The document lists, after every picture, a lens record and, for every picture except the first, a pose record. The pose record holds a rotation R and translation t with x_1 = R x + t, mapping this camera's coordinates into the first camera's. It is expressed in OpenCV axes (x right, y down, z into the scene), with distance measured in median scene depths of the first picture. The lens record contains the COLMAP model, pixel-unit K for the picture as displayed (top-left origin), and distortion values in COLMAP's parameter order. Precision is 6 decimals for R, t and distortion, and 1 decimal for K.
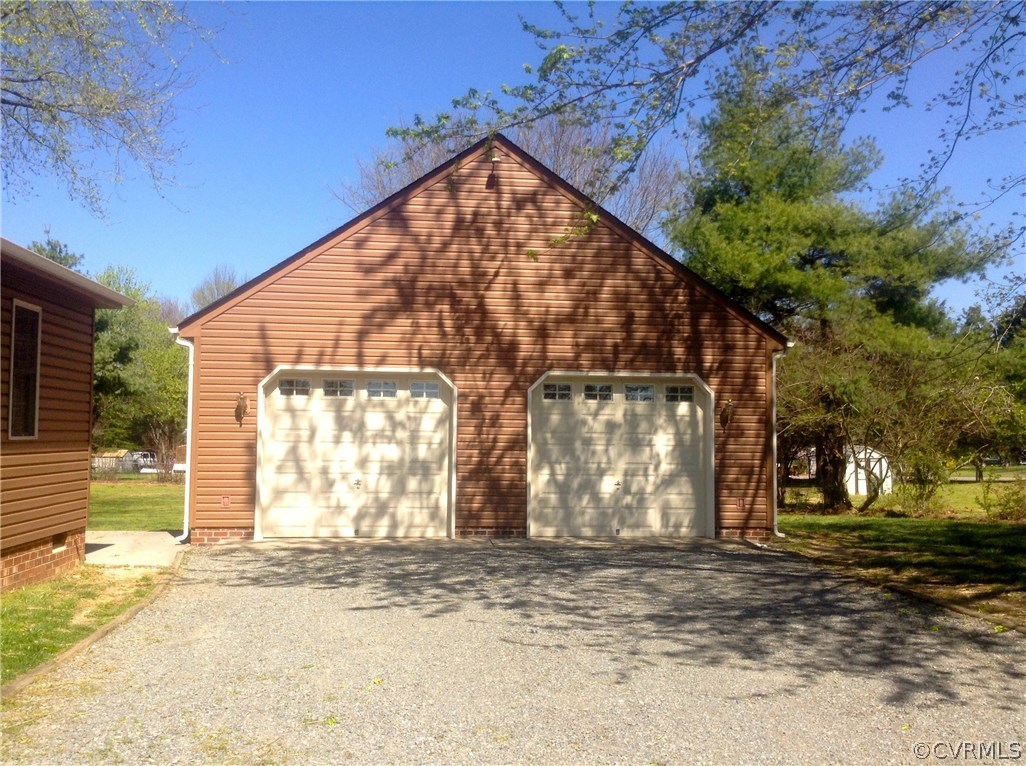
lens RADIAL K [[910.4, 0, 513.0], [0, 910.4, 383.0], [0, 0, 1]] dist [0.059534, -0.017773]
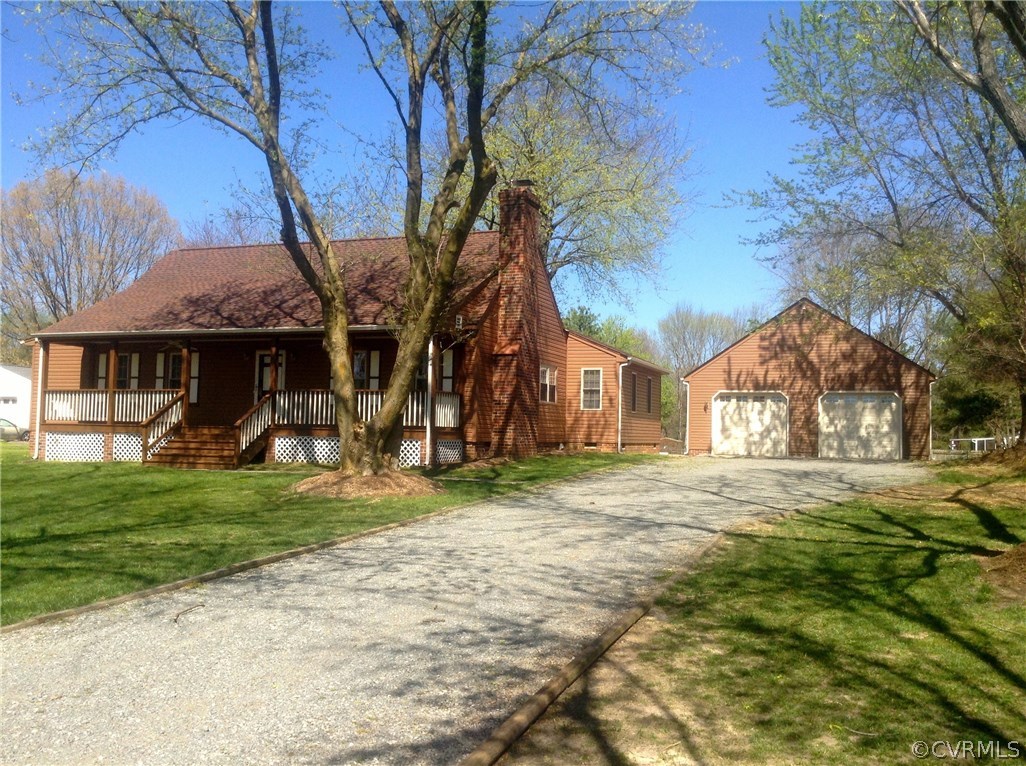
lens RADIAL K [[910.4, 0, 513.0], [0, 910.4, 383.0], [0, 0, 1]] dist [0.059534, -0.017773]
pose [[0.884690, -0.025940, -0.465458, 0.385603], [0.022231, 0.999662, -0.013456, -0.015459], [0.465650, 0.001557, 0.884968, -1.399384]]
